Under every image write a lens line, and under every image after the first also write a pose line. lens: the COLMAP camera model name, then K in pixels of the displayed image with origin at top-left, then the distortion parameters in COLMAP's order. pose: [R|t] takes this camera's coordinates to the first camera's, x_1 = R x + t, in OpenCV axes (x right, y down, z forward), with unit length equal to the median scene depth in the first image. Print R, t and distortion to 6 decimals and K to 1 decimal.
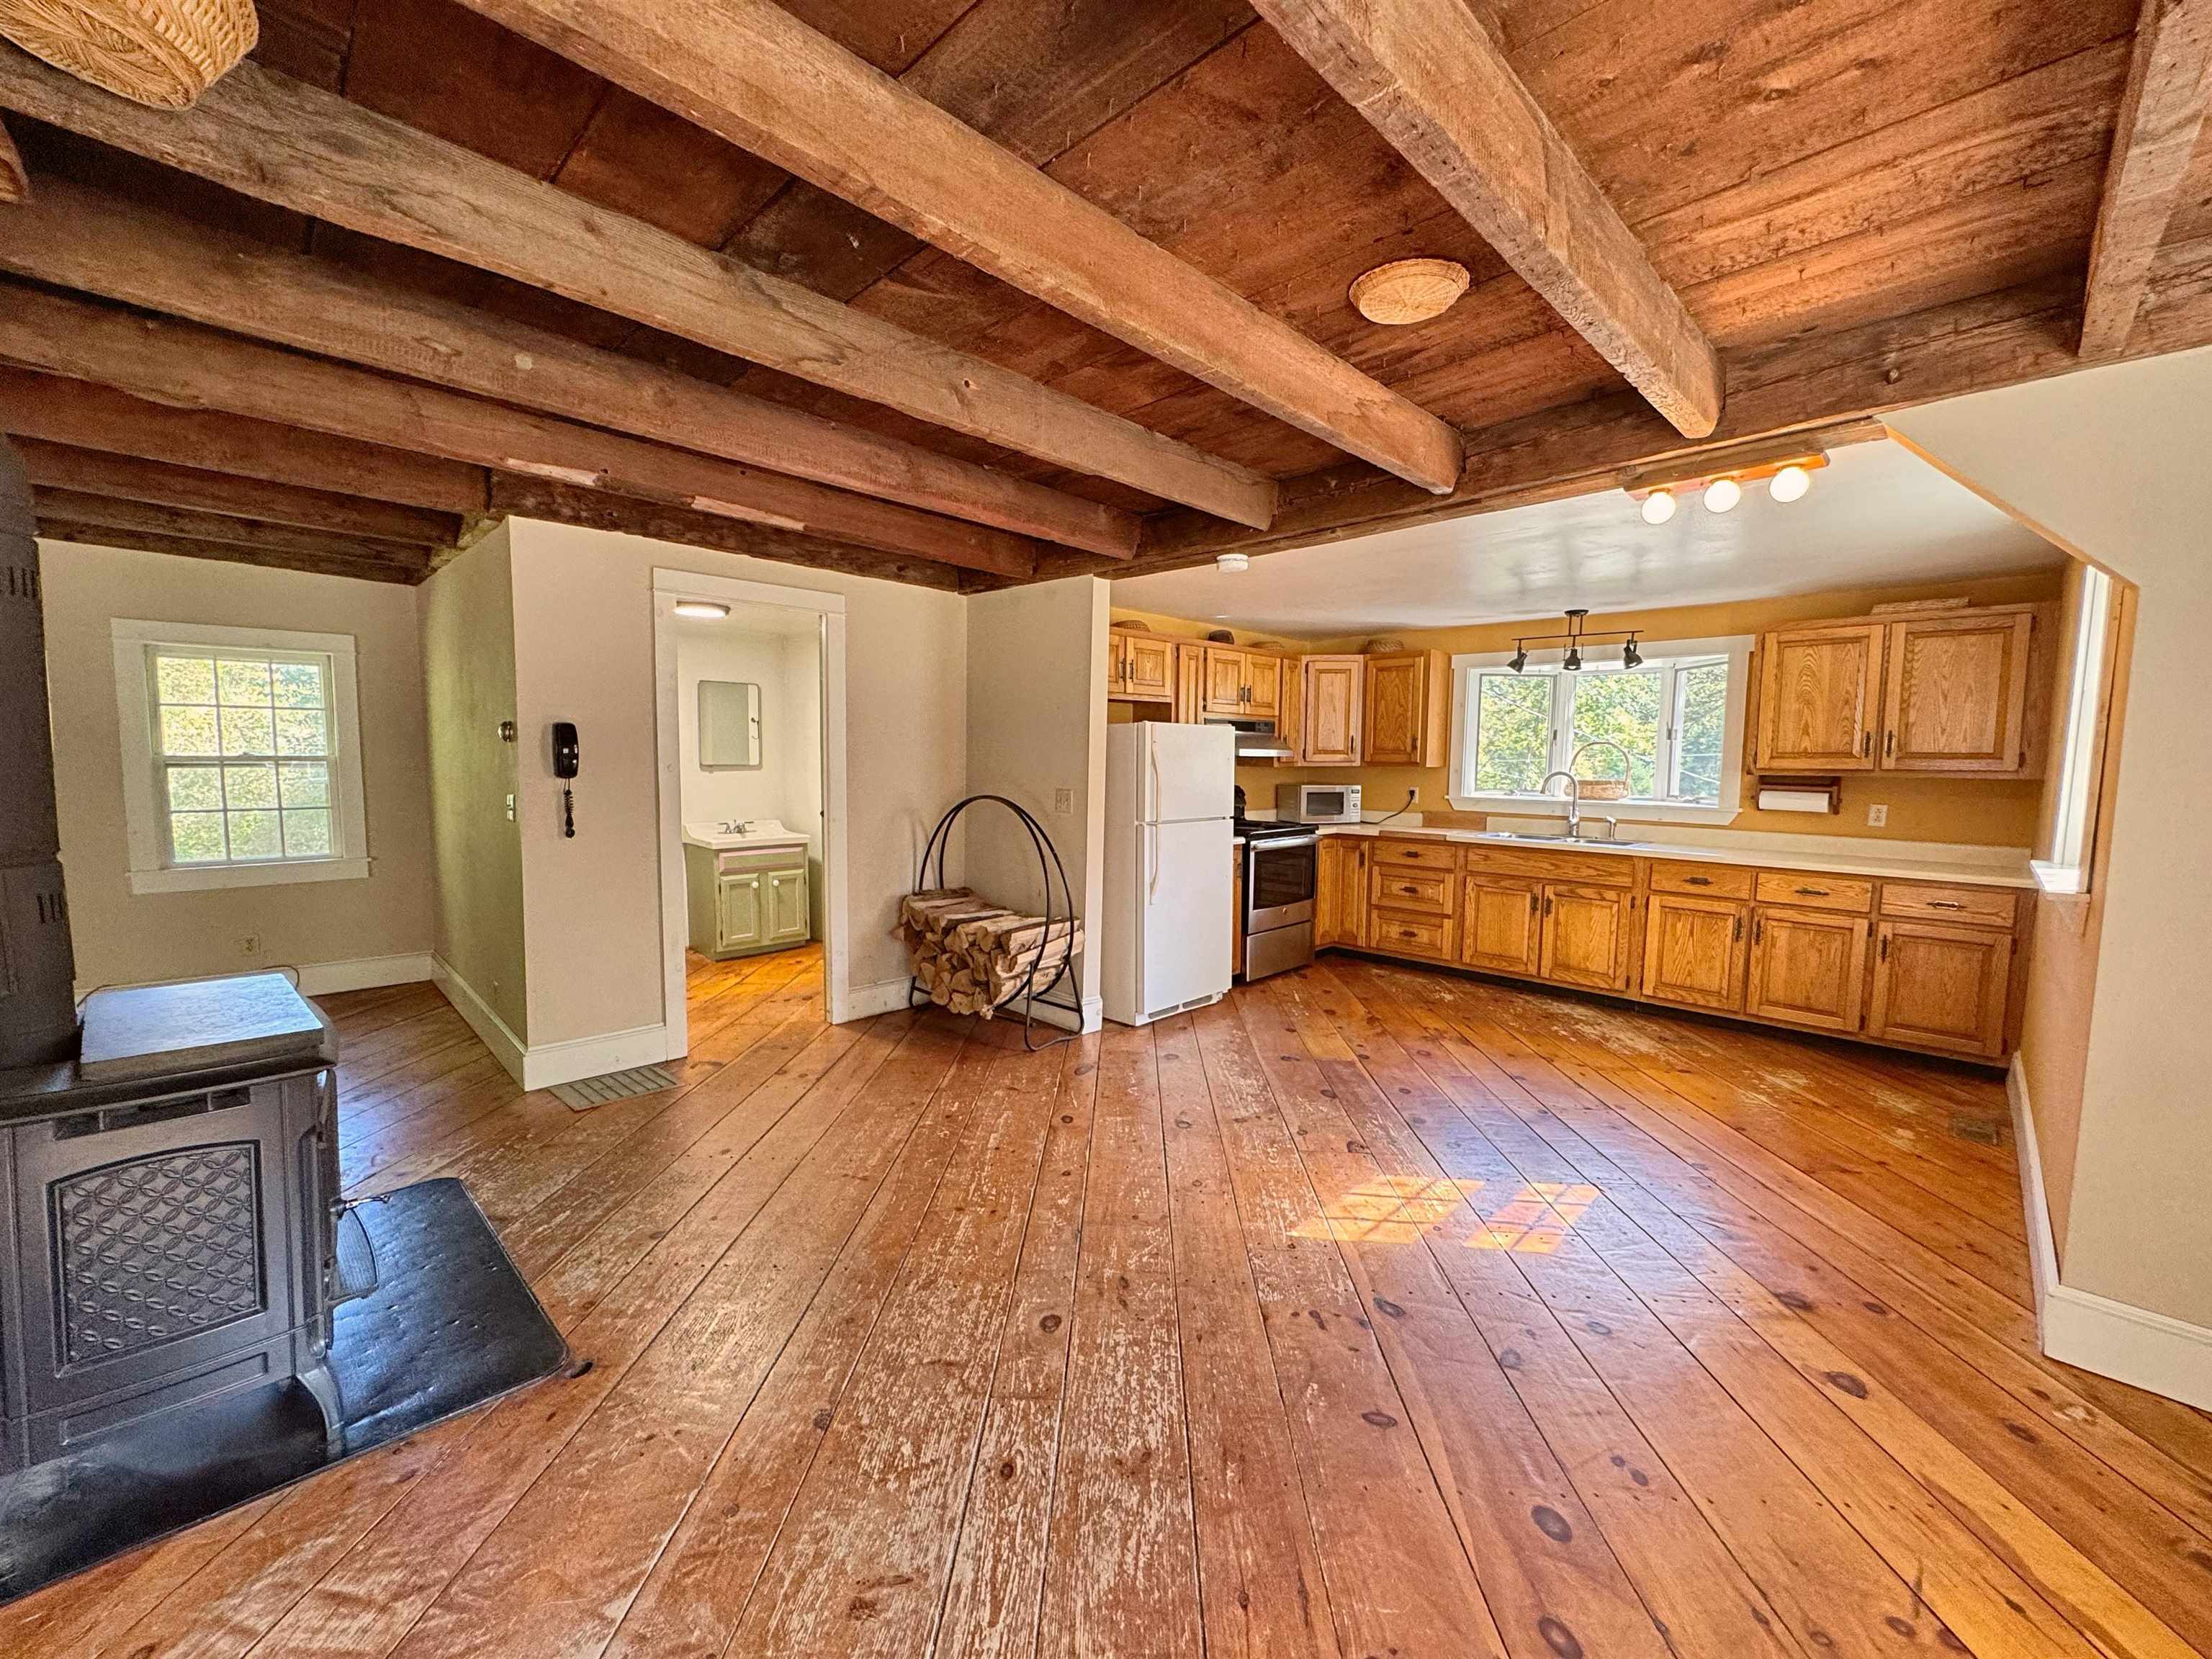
lens RADIAL K [[883.3, 0, 1107.3], [0, 883.3, 825.1], [0, 0, 1]] dist [0.000030, -0.000188]
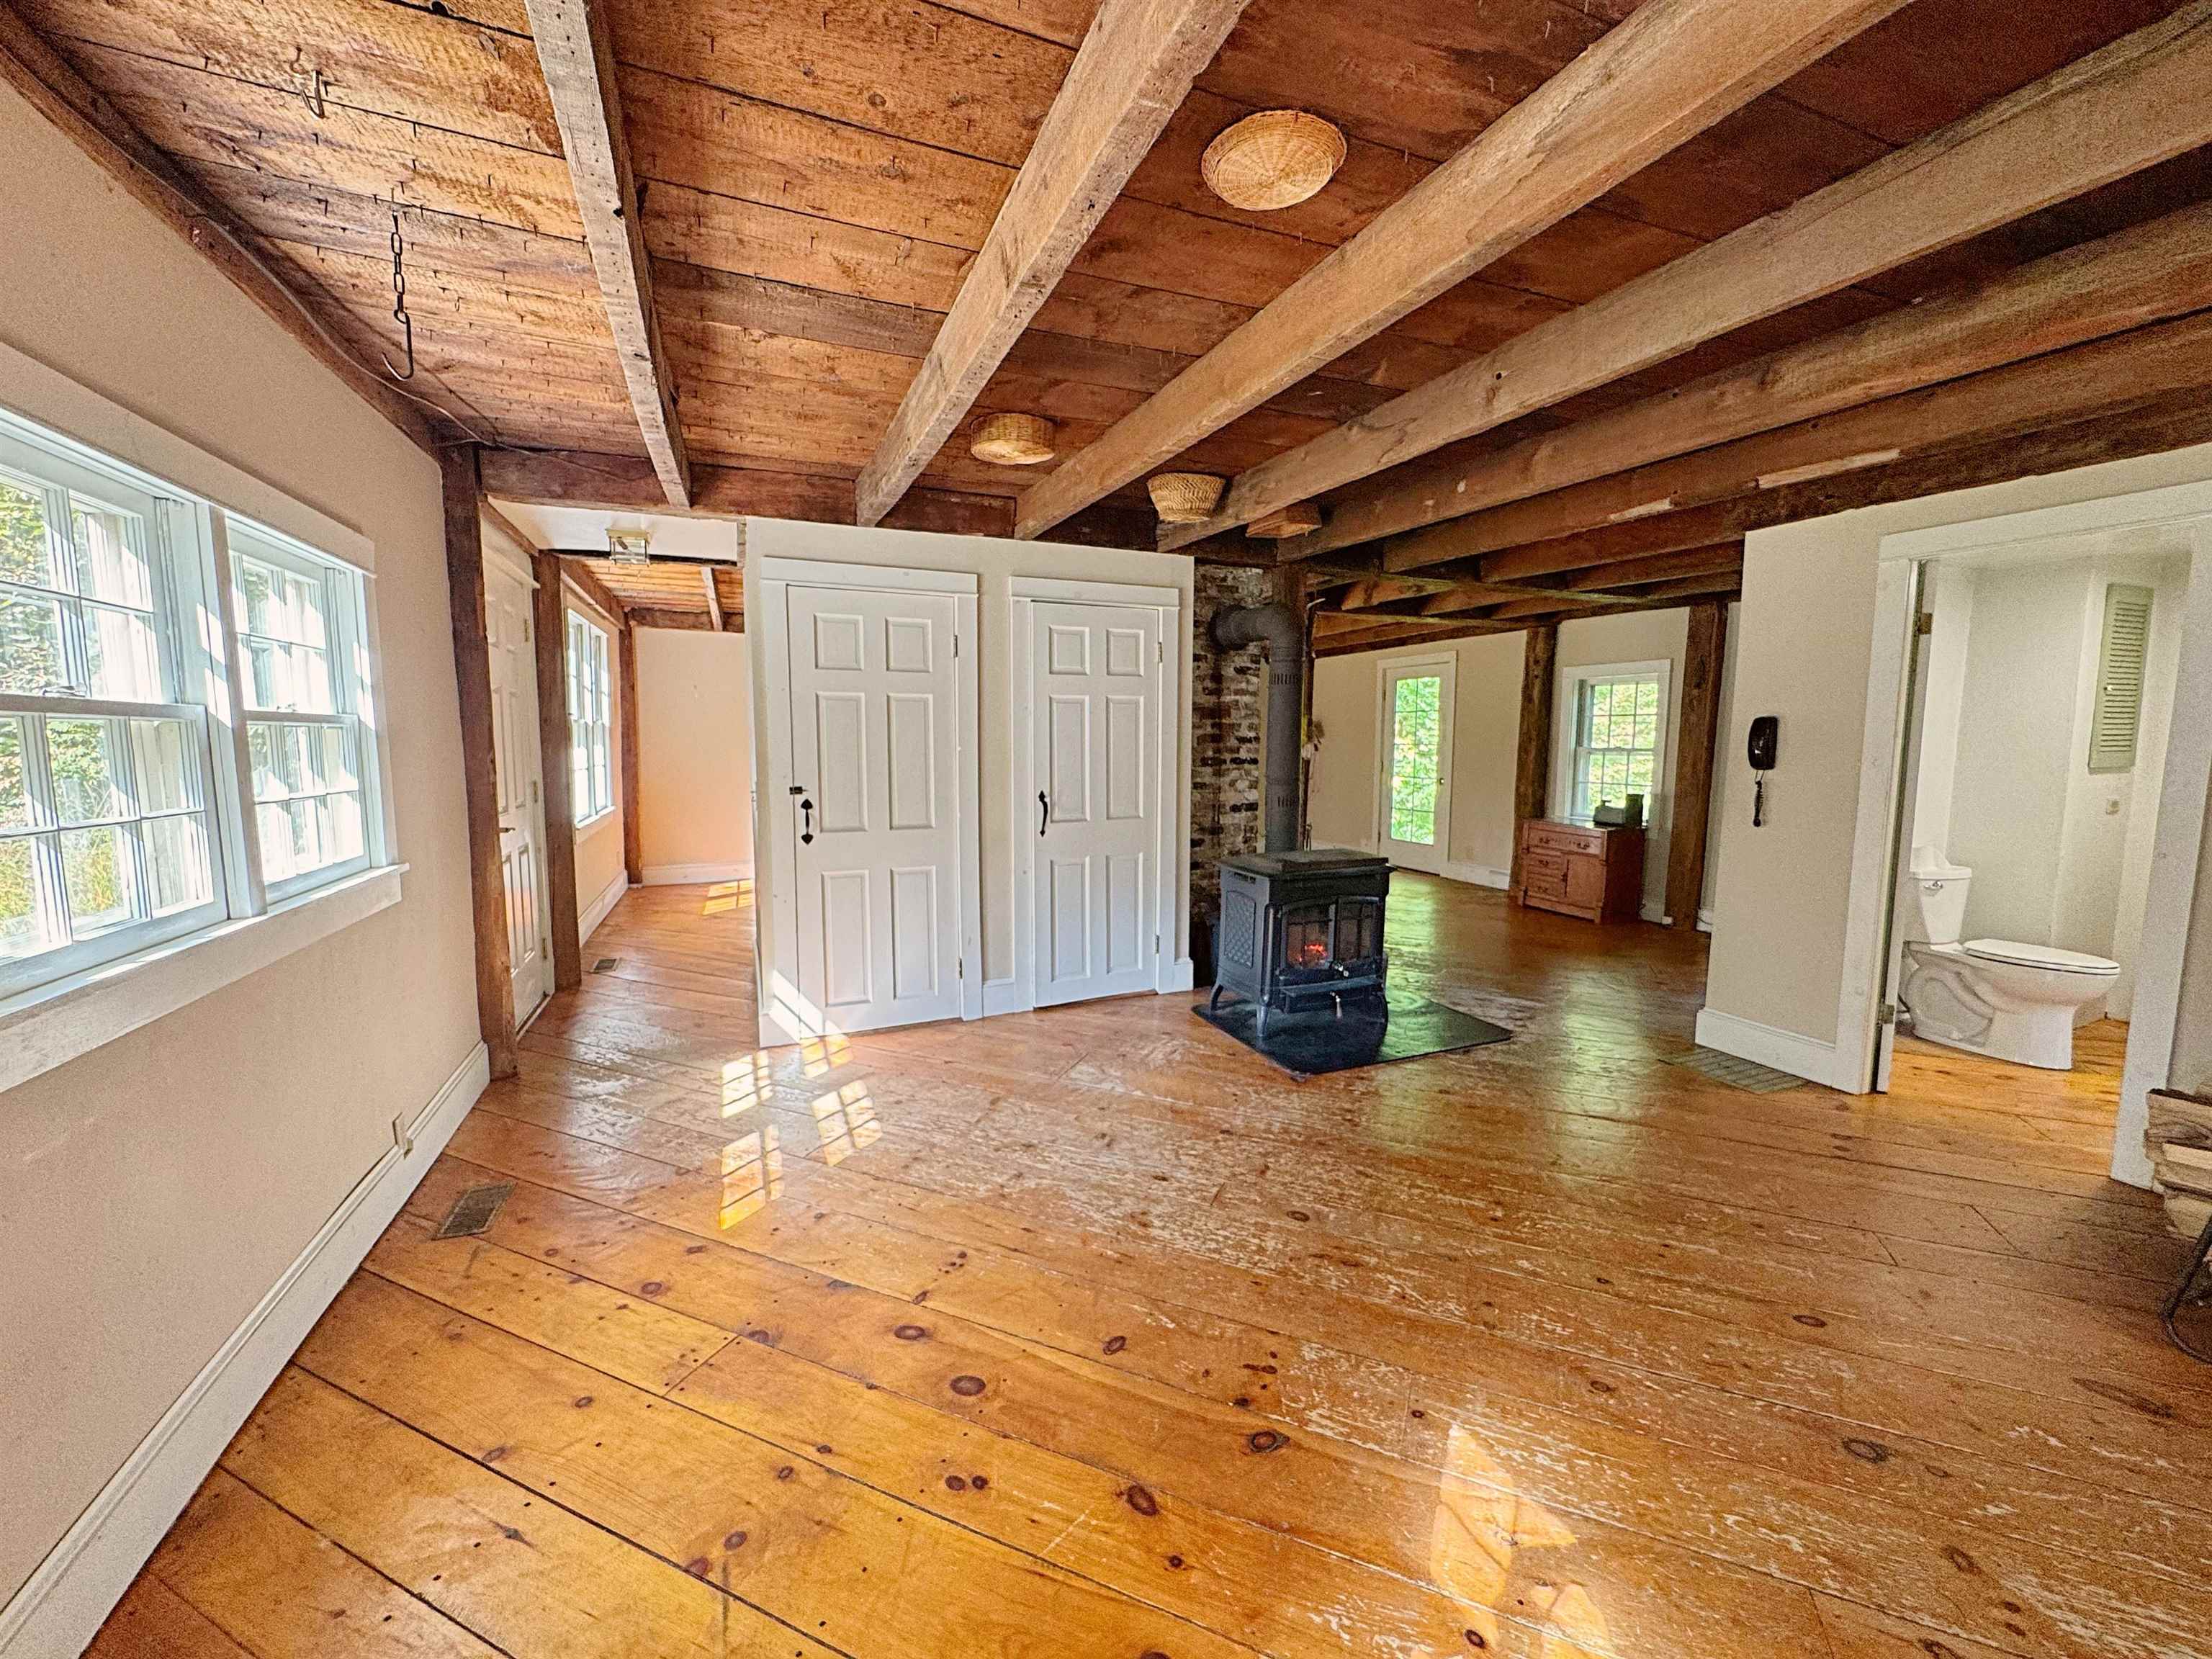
lens RADIAL K [[883.3, 0, 1107.3], [0, 883.3, 825.1], [0, 0, 1]] dist [0.000030, -0.000188]
pose [[-0.370736, 0.079917, -0.925294, 0.739967], [-0.084057, 0.989315, 0.119125, -0.054481], [0.924927, 0.121941, -0.360057, 0.759450]]
